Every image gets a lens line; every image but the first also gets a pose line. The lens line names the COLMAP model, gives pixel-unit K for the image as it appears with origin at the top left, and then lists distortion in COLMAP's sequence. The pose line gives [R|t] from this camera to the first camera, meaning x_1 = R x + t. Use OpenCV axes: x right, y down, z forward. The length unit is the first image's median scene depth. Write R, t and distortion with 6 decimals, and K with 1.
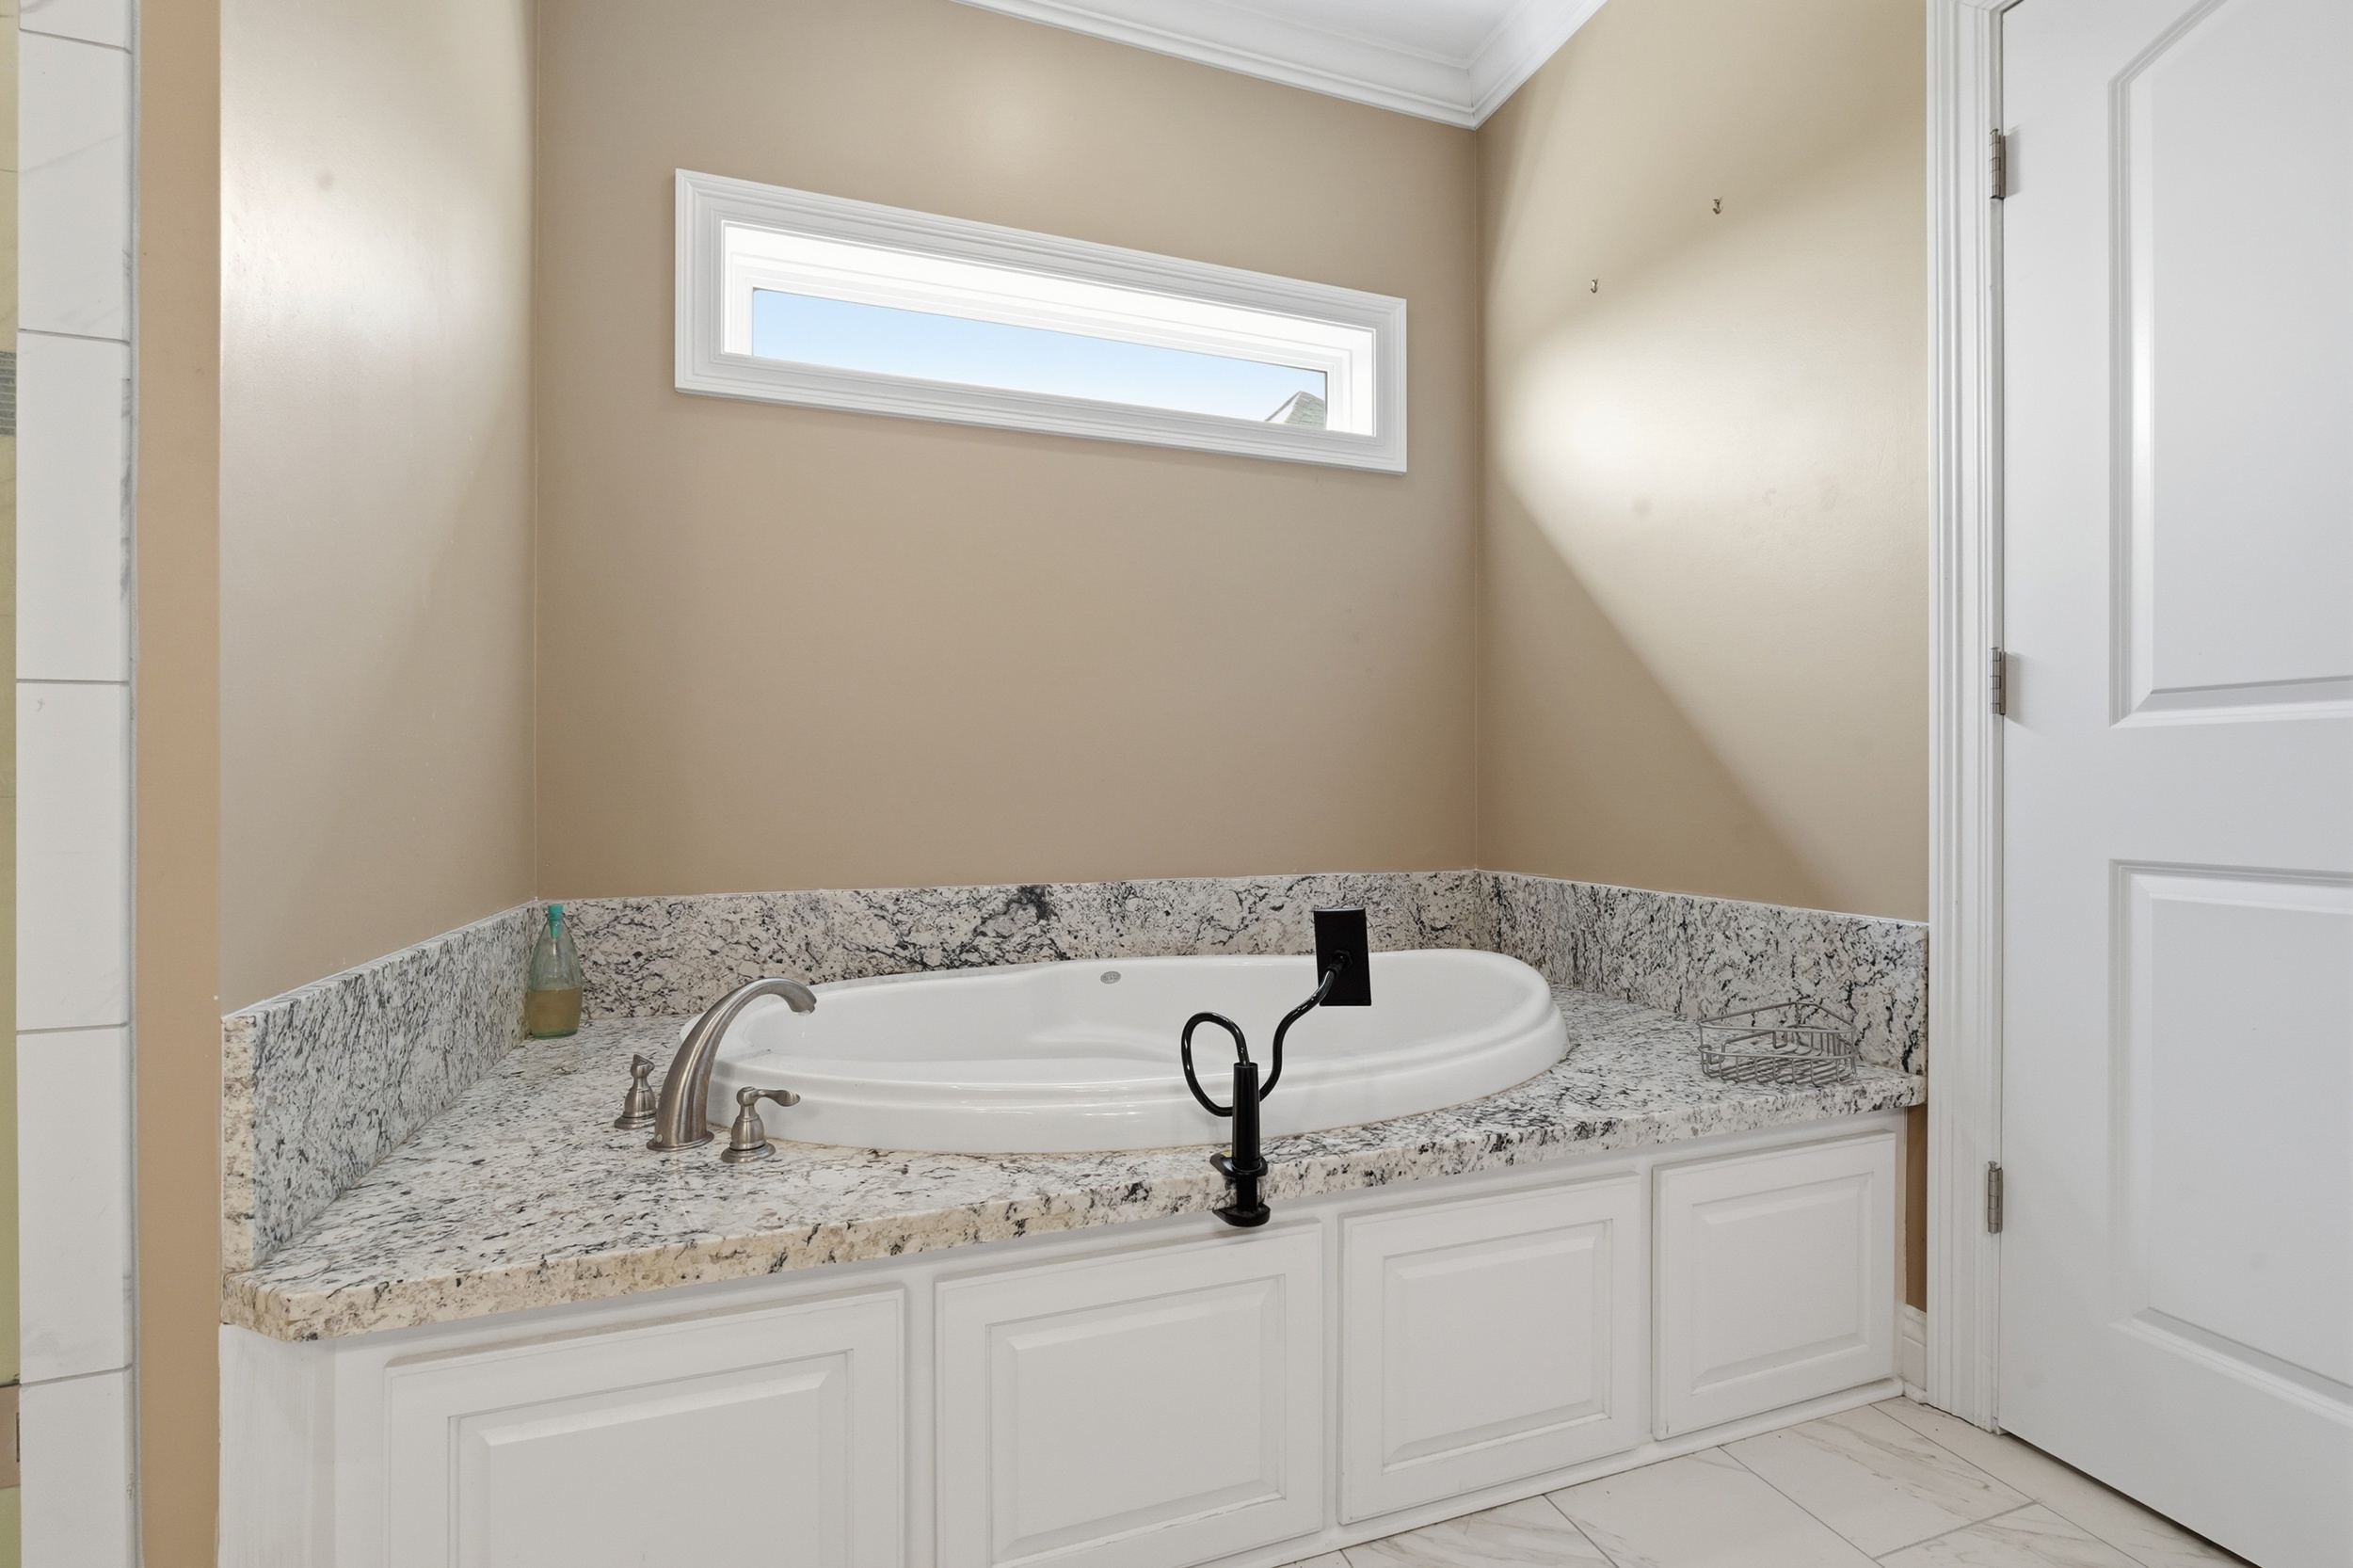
lens RADIAL K [[1063.4, 0, 1306.0], [0, 1063.4, 772.6], [0, 0, 1]] dist [-0.004551, -0.001048]
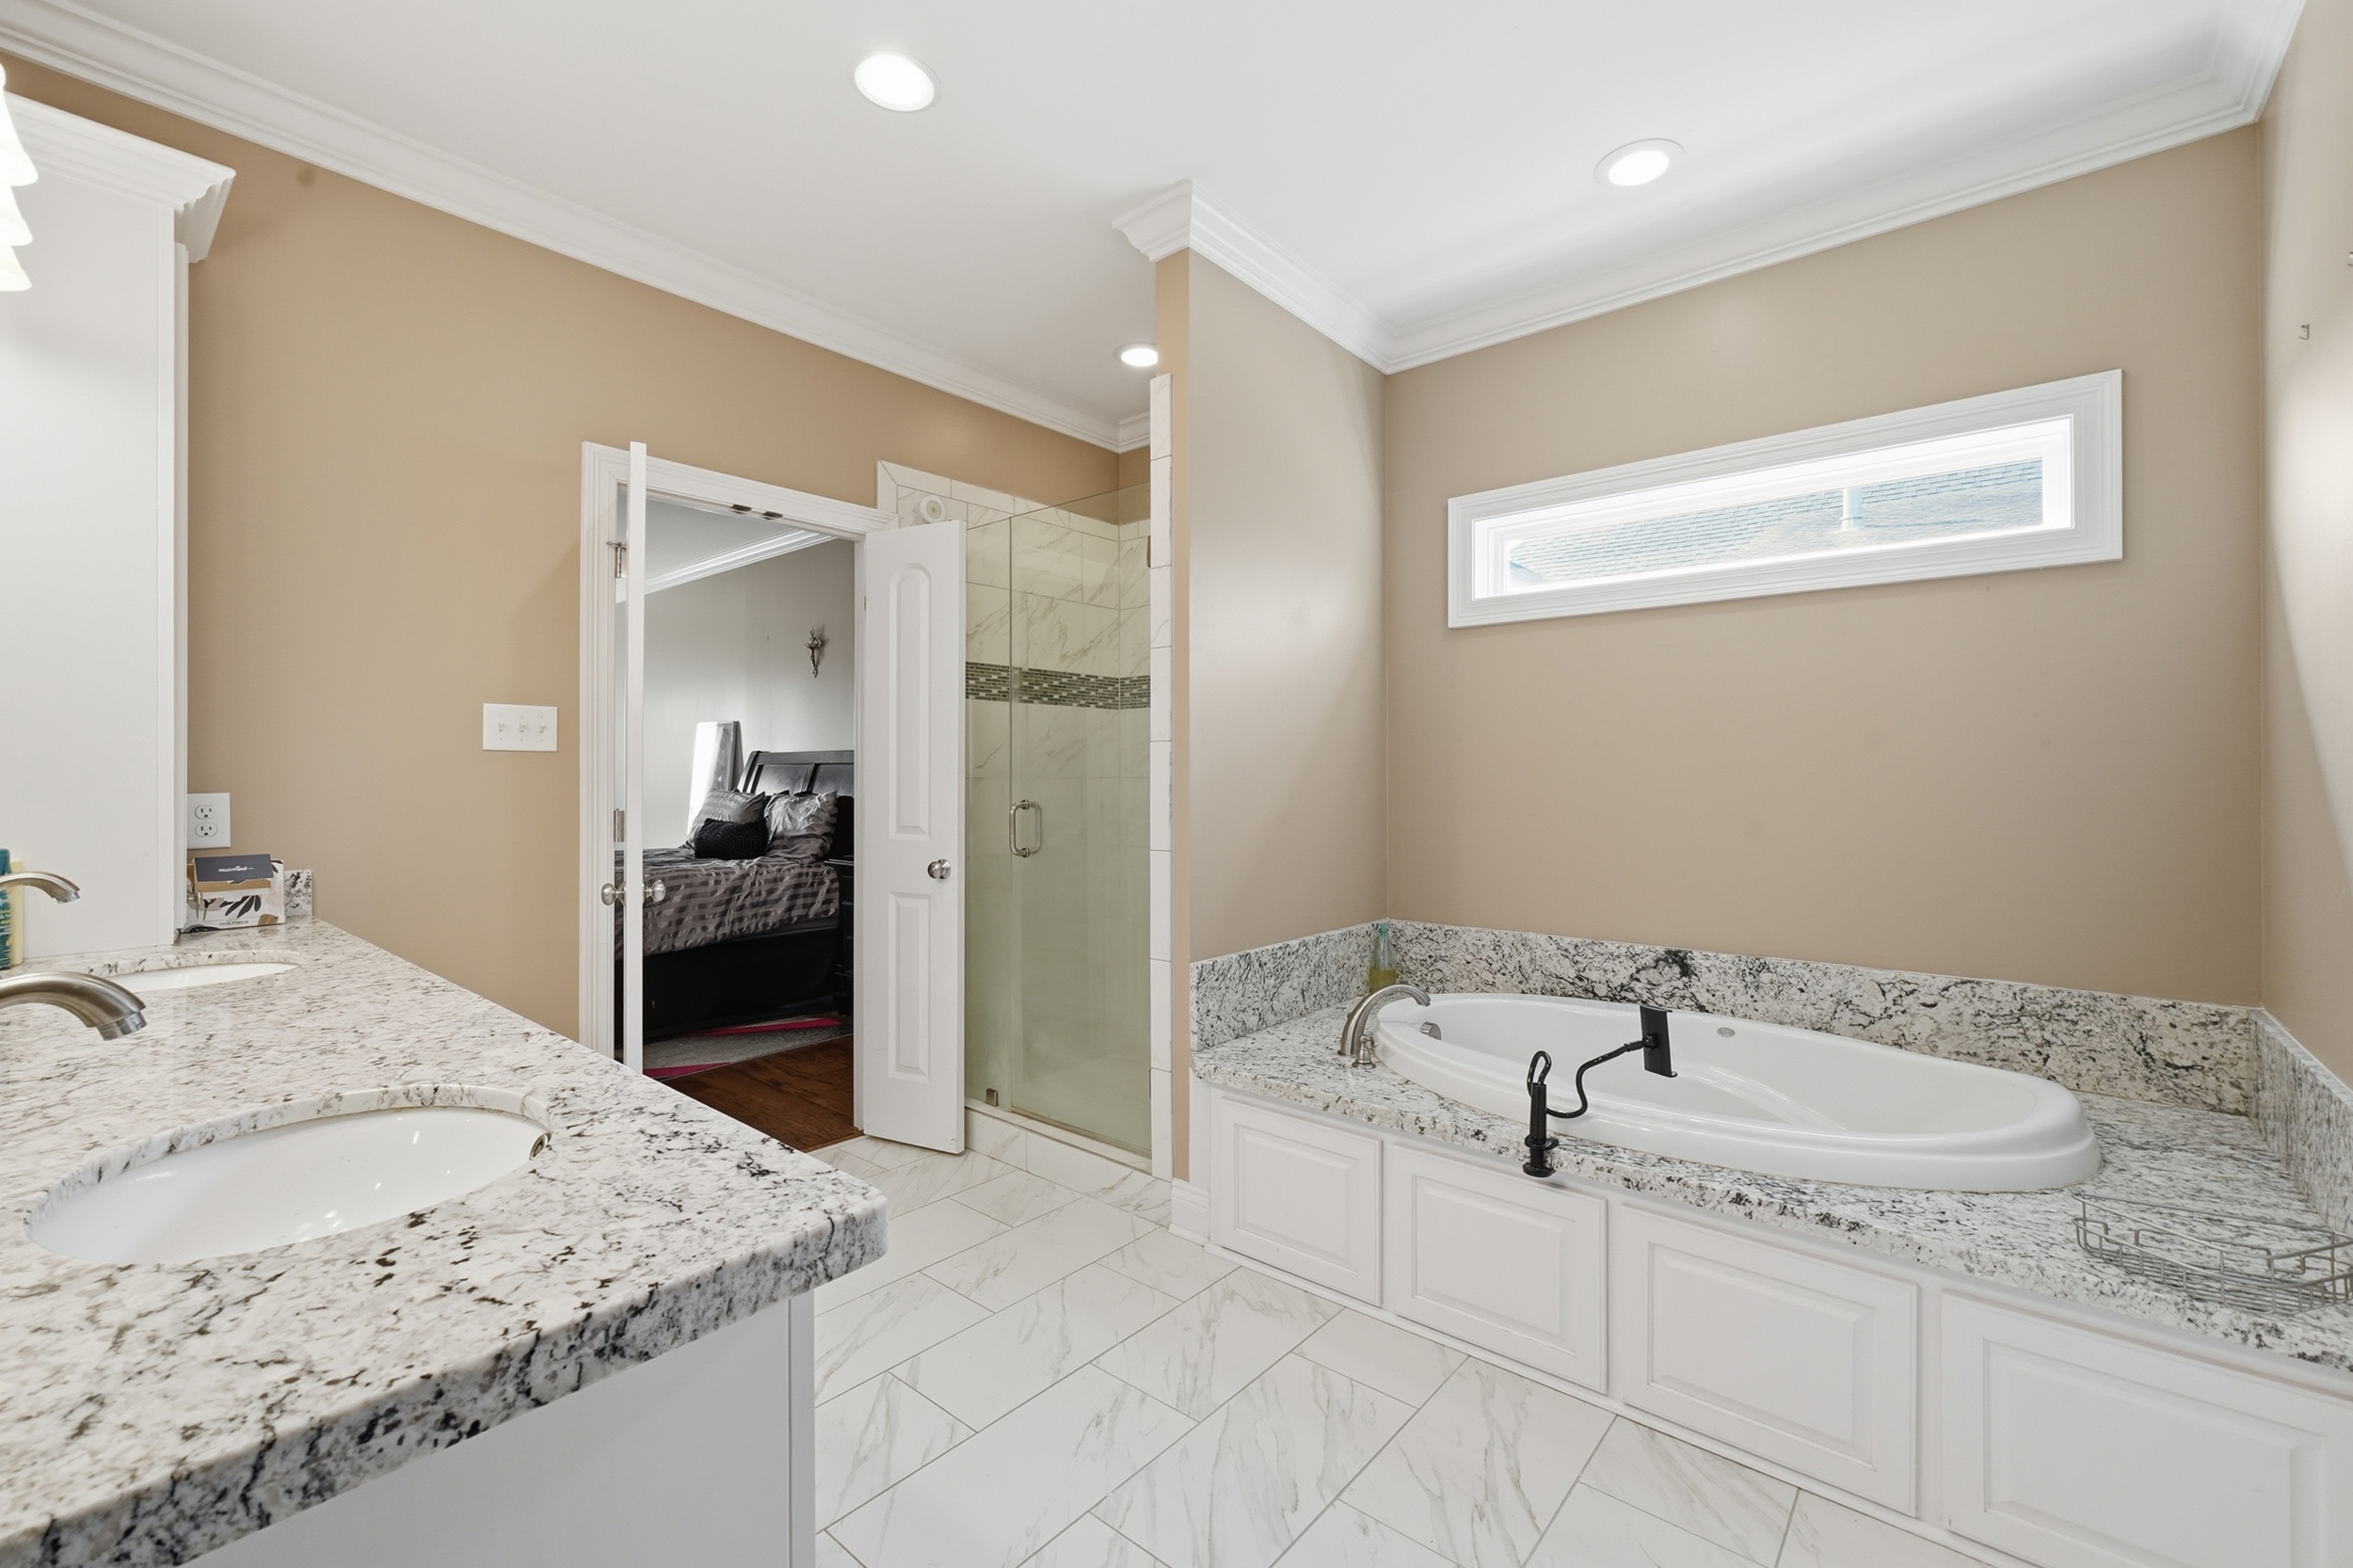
lens RADIAL K [[986.7, 0, 1161.0], [0, 986.7, 775.7], [0, 0, 1]] dist [-0.012442, 0.004249]
pose [[0.483405, -0.000771, -0.875396, 0.528433], [-0.000893, 0.999999, -0.001374, -0.113637], [0.875396, 0.001446, 0.483404, -0.158394]]
